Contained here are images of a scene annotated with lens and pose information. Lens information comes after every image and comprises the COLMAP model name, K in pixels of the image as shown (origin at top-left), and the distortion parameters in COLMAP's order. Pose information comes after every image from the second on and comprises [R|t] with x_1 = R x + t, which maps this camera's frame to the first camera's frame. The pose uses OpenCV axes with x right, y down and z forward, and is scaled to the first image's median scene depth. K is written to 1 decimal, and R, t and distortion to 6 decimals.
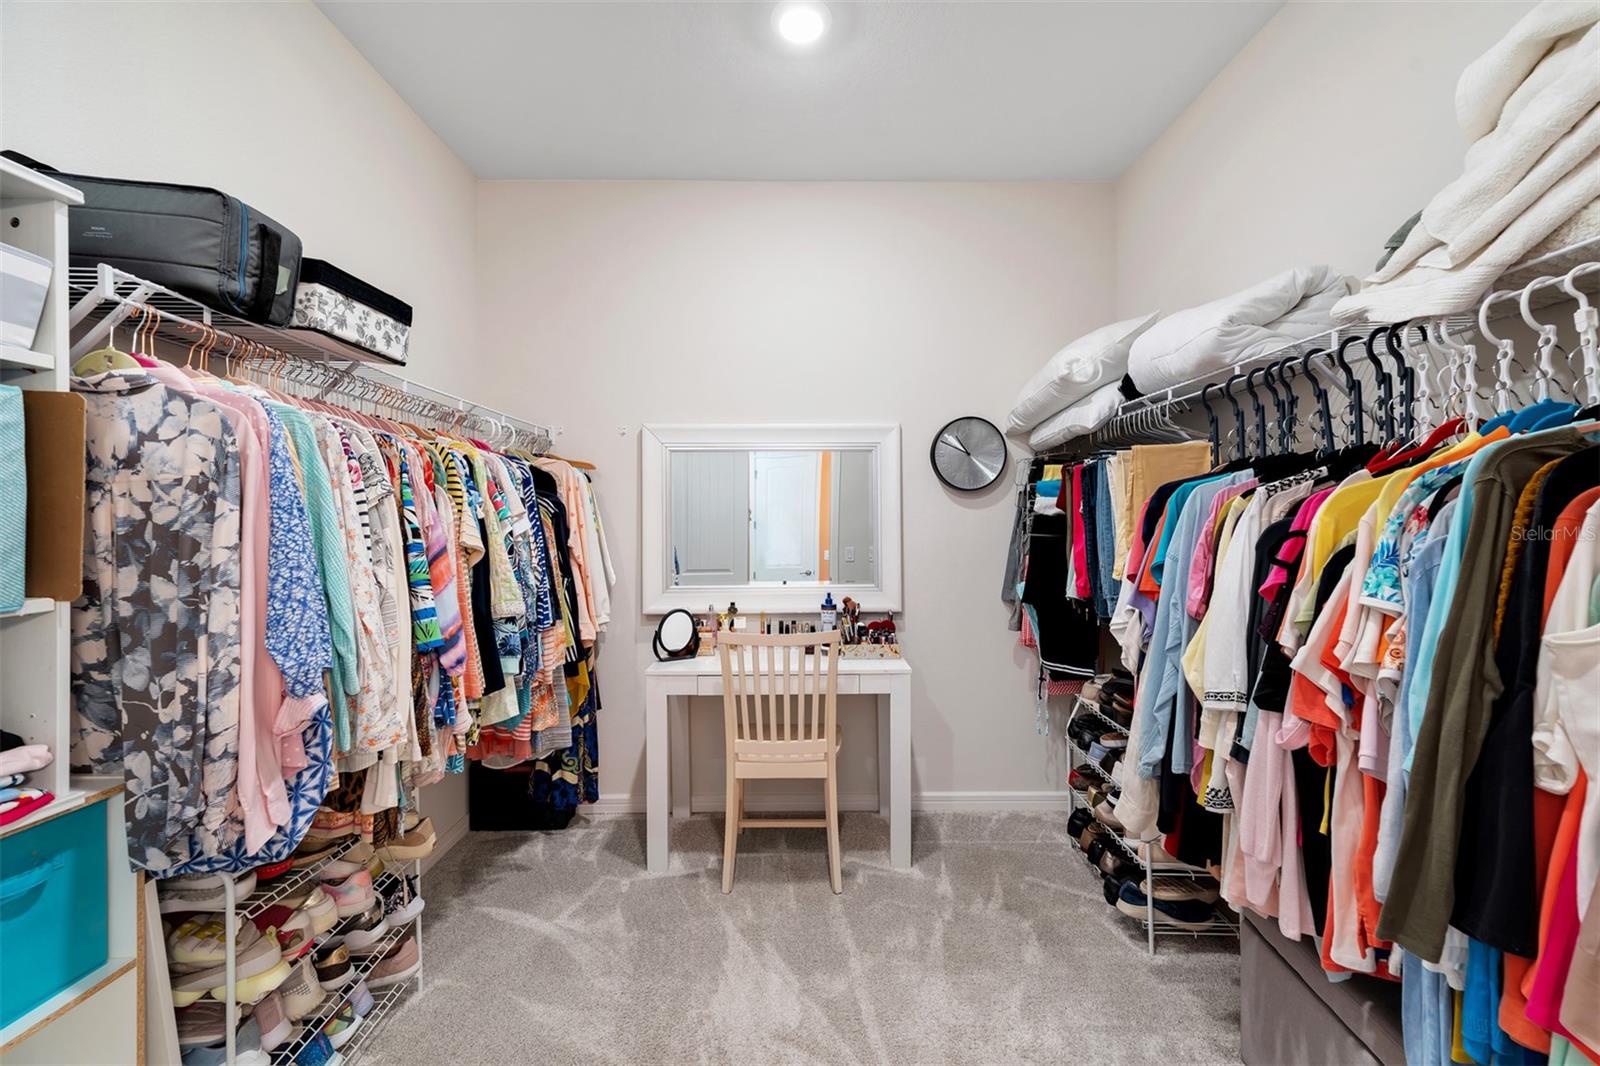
lens RADIAL K [[647.2, 0, 802.6], [0, 647.2, 532.4], [0, 0, 1]] dist [-0.000199, 0.000058]
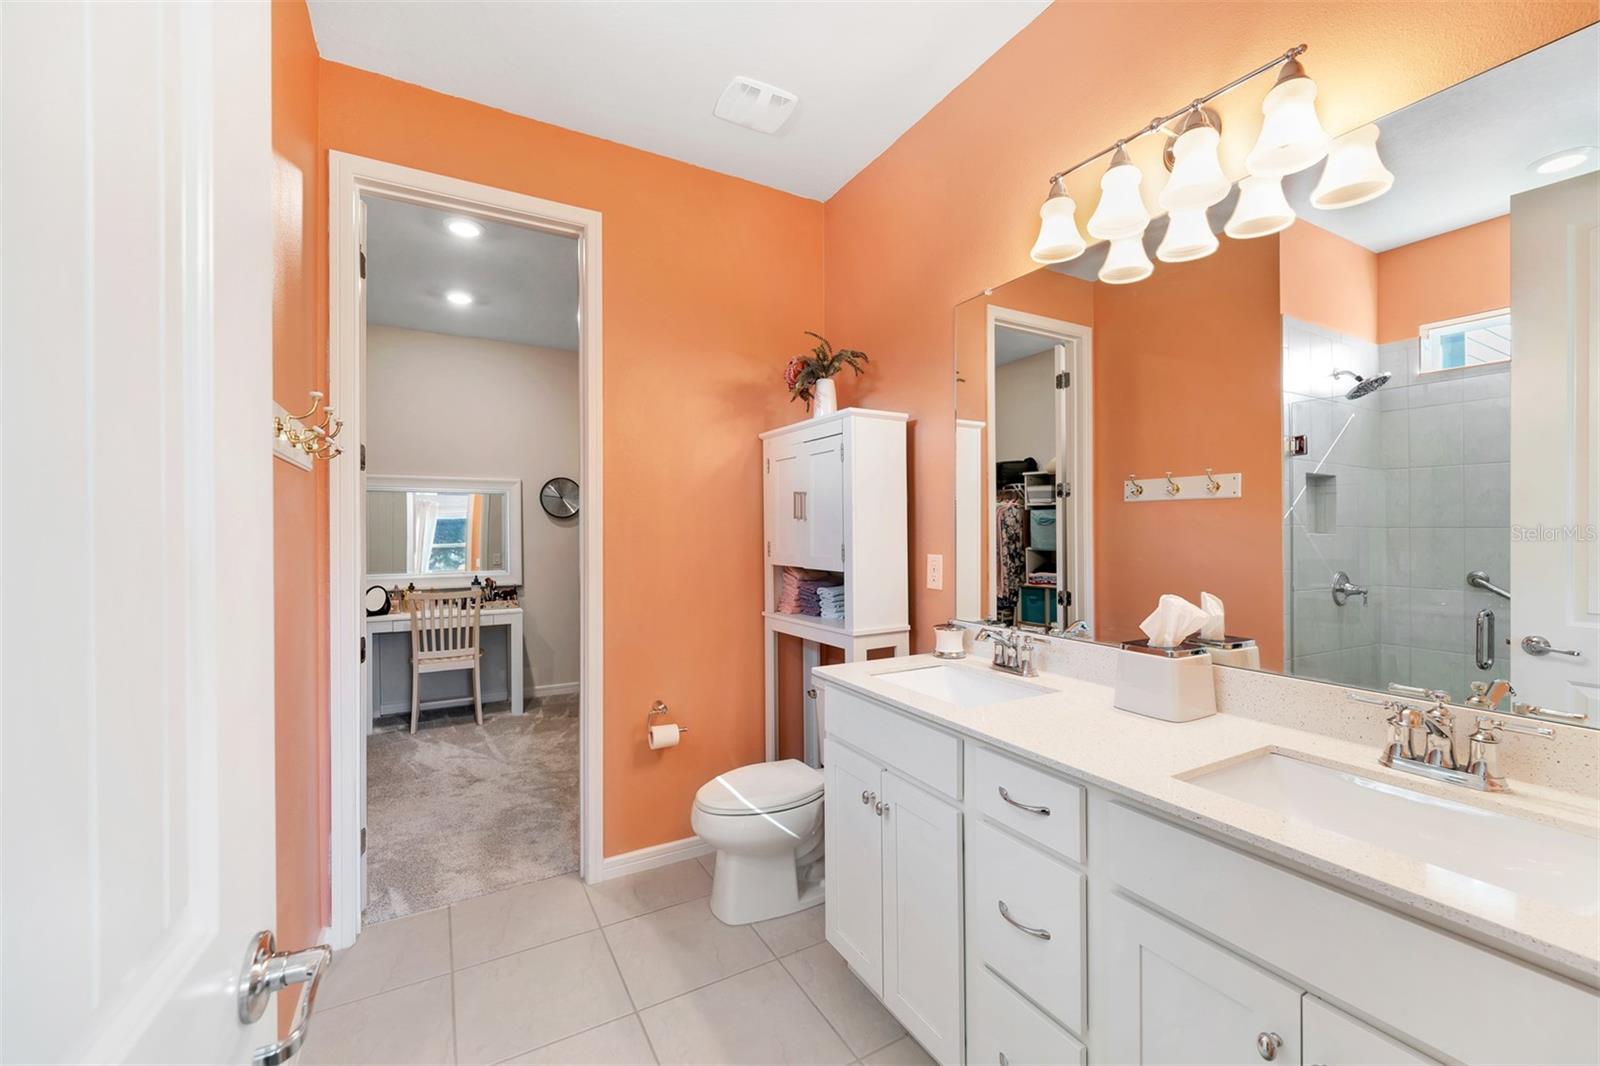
lens RADIAL K [[647.2, 0, 802.6], [0, 647.2, 532.4], [0, 0, 1]] dist [-0.000199, 0.000058]
pose [[0.879974, -0.001357, 0.475020, -0.015085], [0.010812, 0.999794, -0.017174, 0.019403], [-0.474899, 0.020248, 0.879807, -1.077438]]
